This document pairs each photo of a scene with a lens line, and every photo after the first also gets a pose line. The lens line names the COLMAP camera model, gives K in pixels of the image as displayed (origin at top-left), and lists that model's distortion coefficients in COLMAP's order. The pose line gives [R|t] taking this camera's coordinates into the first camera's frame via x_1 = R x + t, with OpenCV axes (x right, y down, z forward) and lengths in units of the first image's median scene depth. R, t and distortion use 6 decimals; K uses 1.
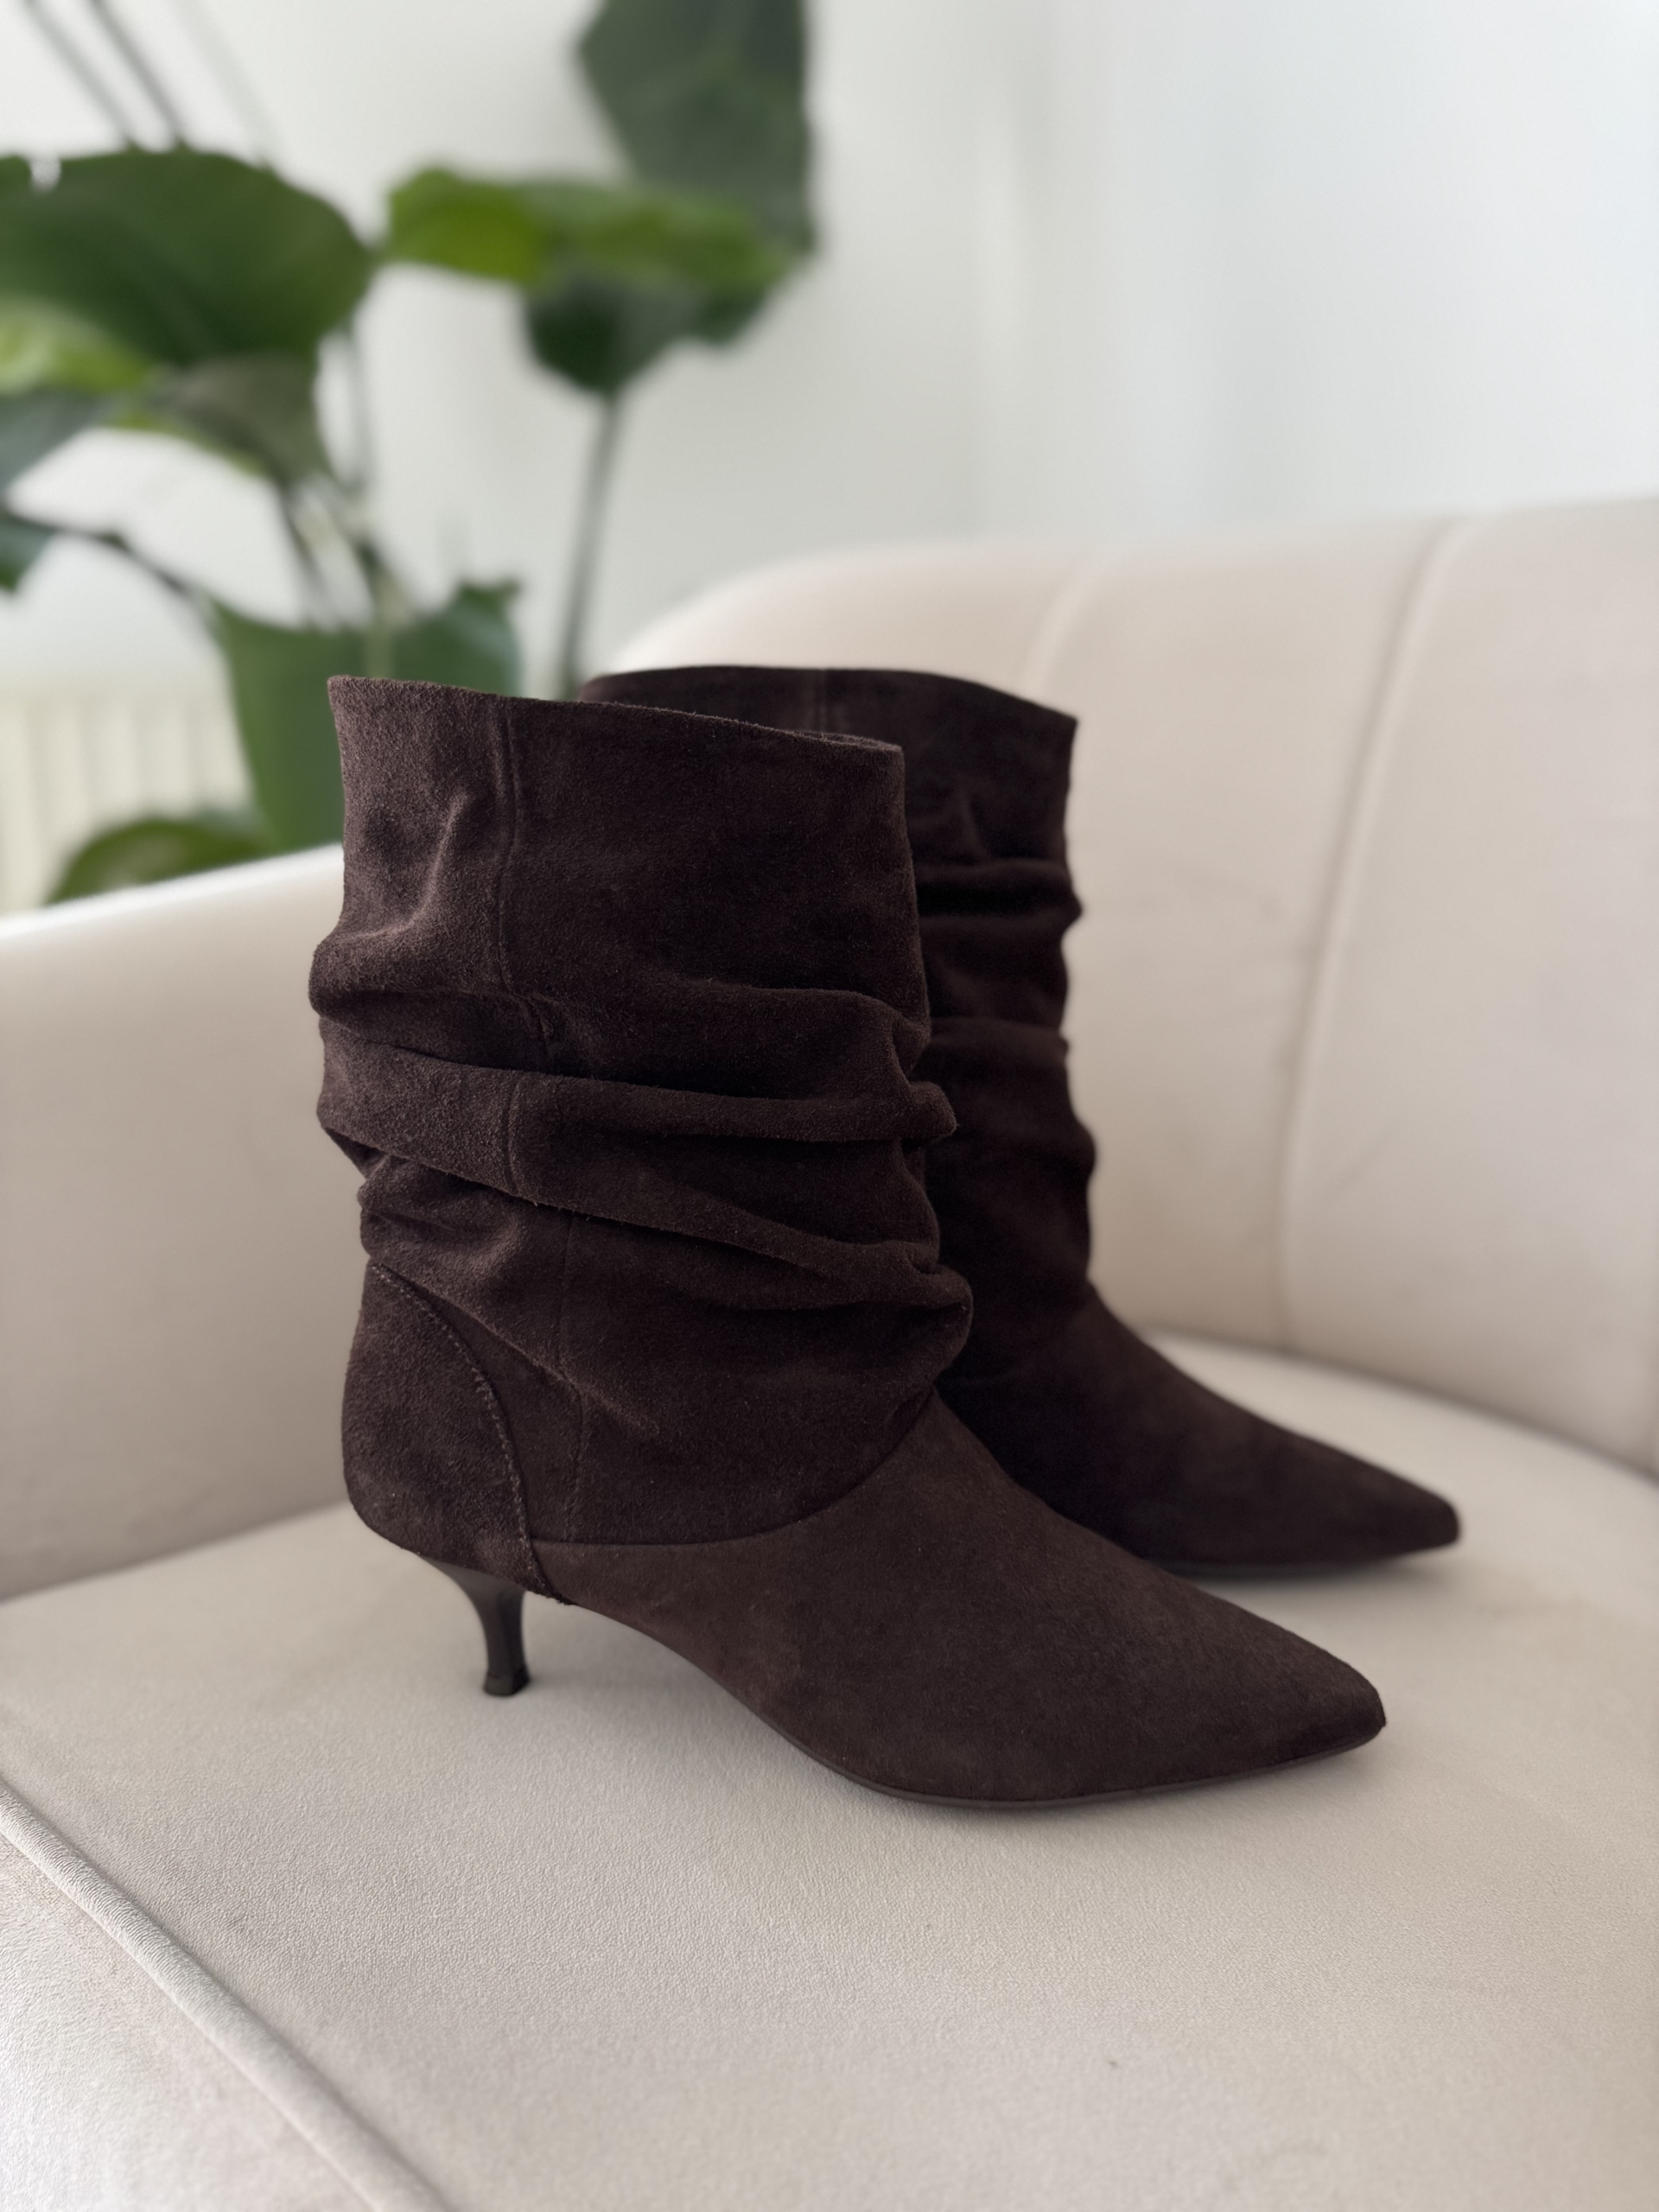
lens RADIAL K [[1562.7, 0, 829.5], [0, 1562.7, 1106.0], [0, 0, 1]] dist [0.027785, -0.058943]
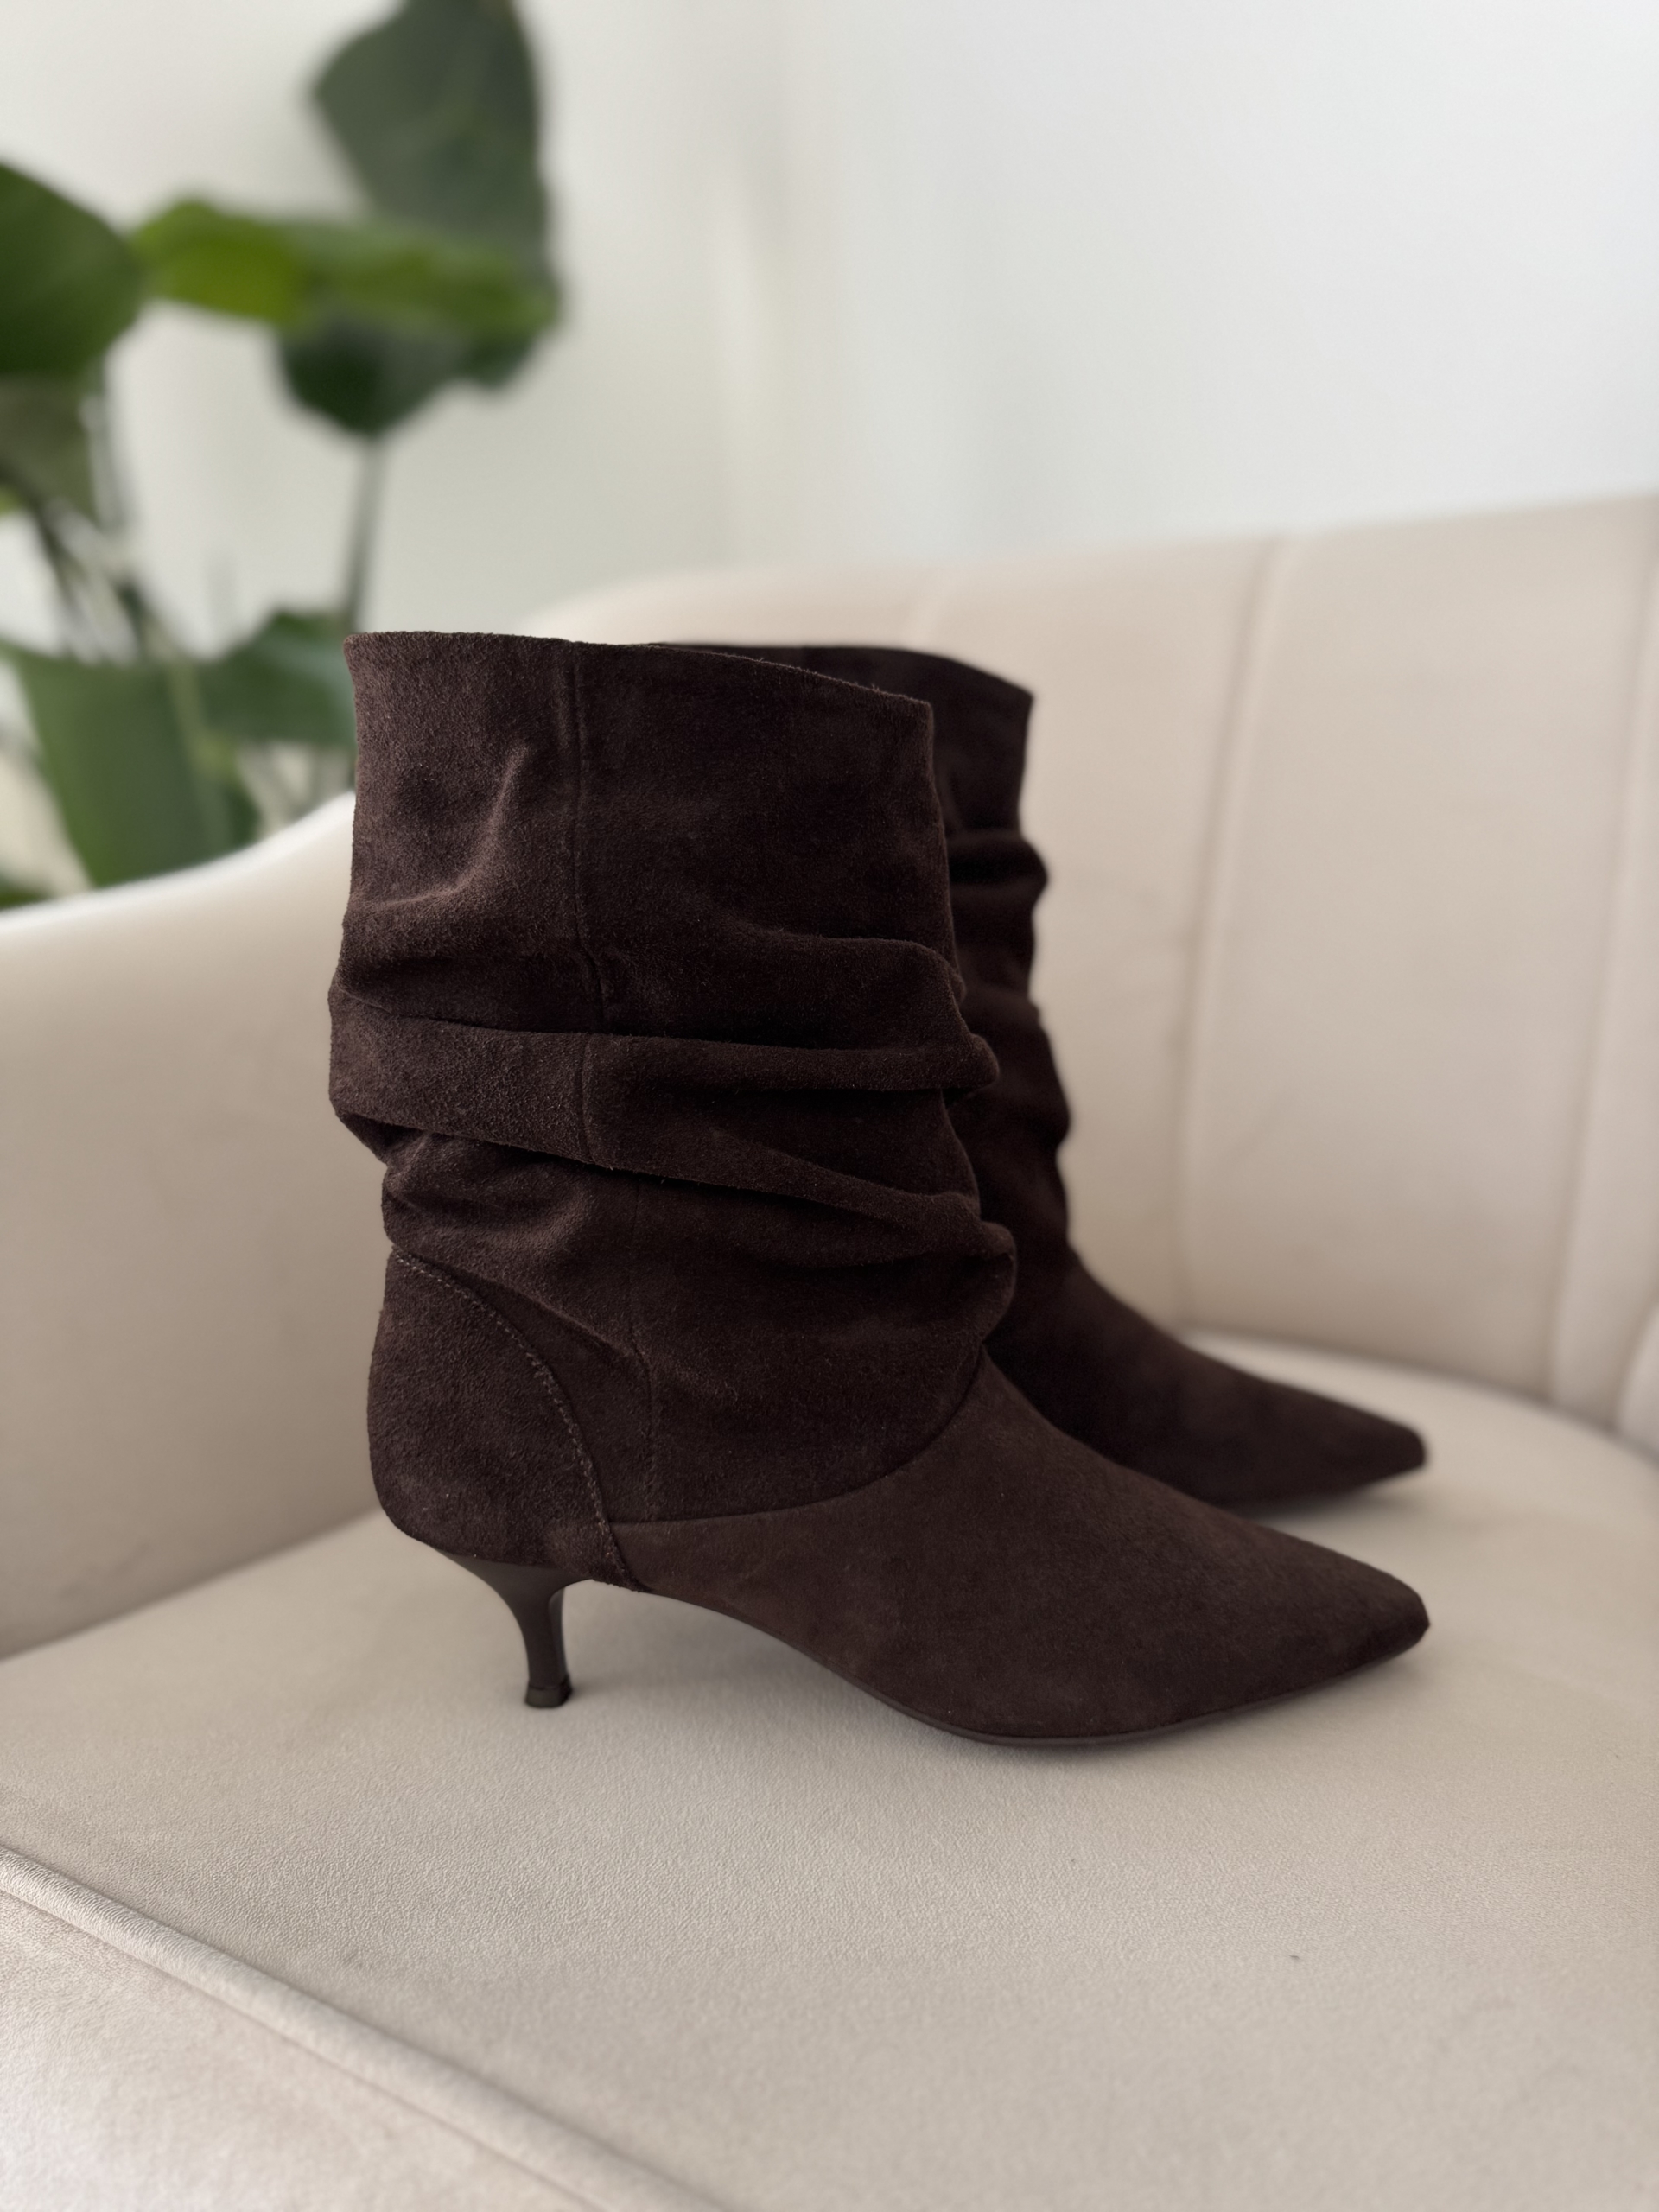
lens RADIAL K [[1560.6, 0, 827.0], [0, 1560.6, 1110.0], [0, 0, 1]] dist [0.041814, -0.079888]
pose [[0.983900, -0.053626, 0.170485, -0.212364], [0.060180, 0.997625, -0.033503, 0.065104], [-0.168283, 0.043224, 0.984791, 0.022478]]
